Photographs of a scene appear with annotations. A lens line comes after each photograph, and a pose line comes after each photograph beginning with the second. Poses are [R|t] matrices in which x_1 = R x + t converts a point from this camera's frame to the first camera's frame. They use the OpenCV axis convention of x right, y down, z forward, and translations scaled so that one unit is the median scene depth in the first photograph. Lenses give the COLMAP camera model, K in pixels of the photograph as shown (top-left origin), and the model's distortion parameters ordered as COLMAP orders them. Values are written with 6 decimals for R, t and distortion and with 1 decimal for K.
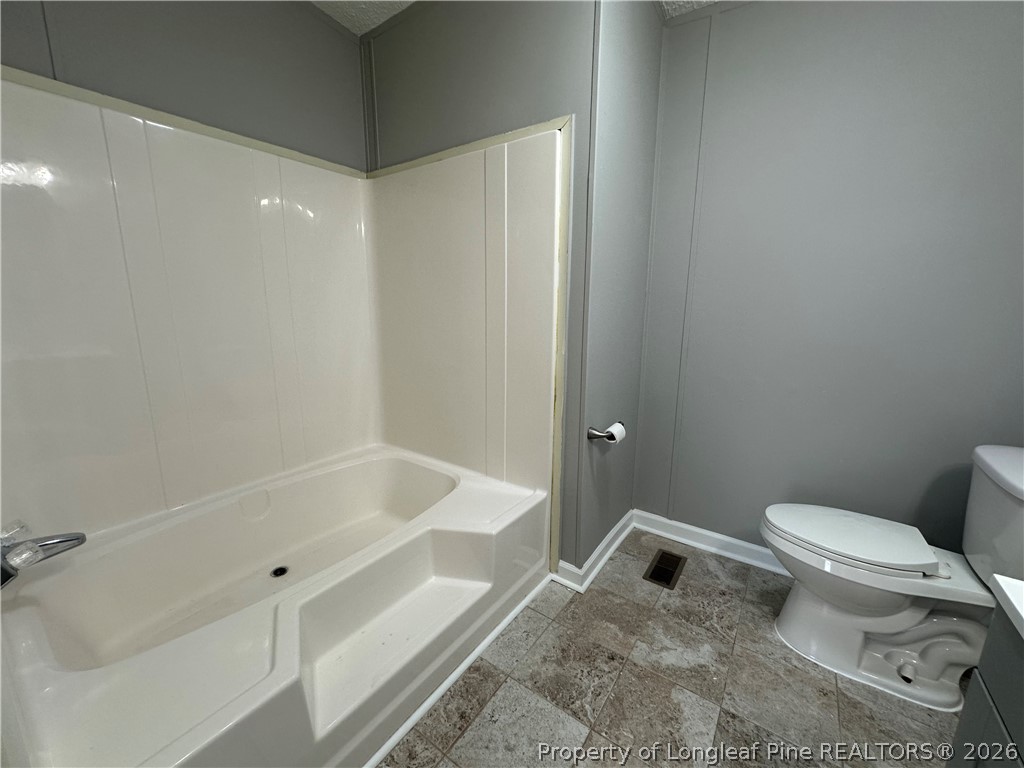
lens RADIAL K [[408.2, 0, 512.0], [0, 408.2, 384.0], [0, 0, 1]] dist [-0.003378, -0.000141]
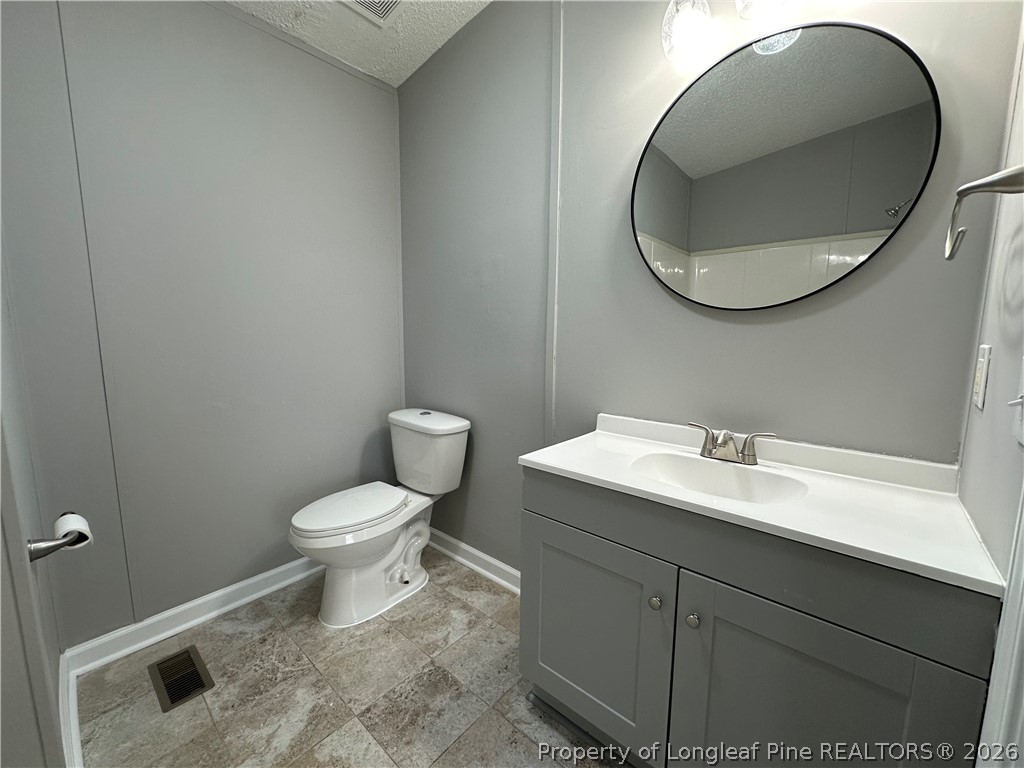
lens RADIAL K [[408.2, 0, 512.0], [0, 408.2, 384.0], [0, 0, 1]] dist [-0.003378, -0.000141]
pose [[0.098839, -0.131899, 0.986323, -0.269252], [0.192322, 0.975021, 0.111116, -0.036120], [-0.976342, 0.178709, 0.121737, 0.285361]]
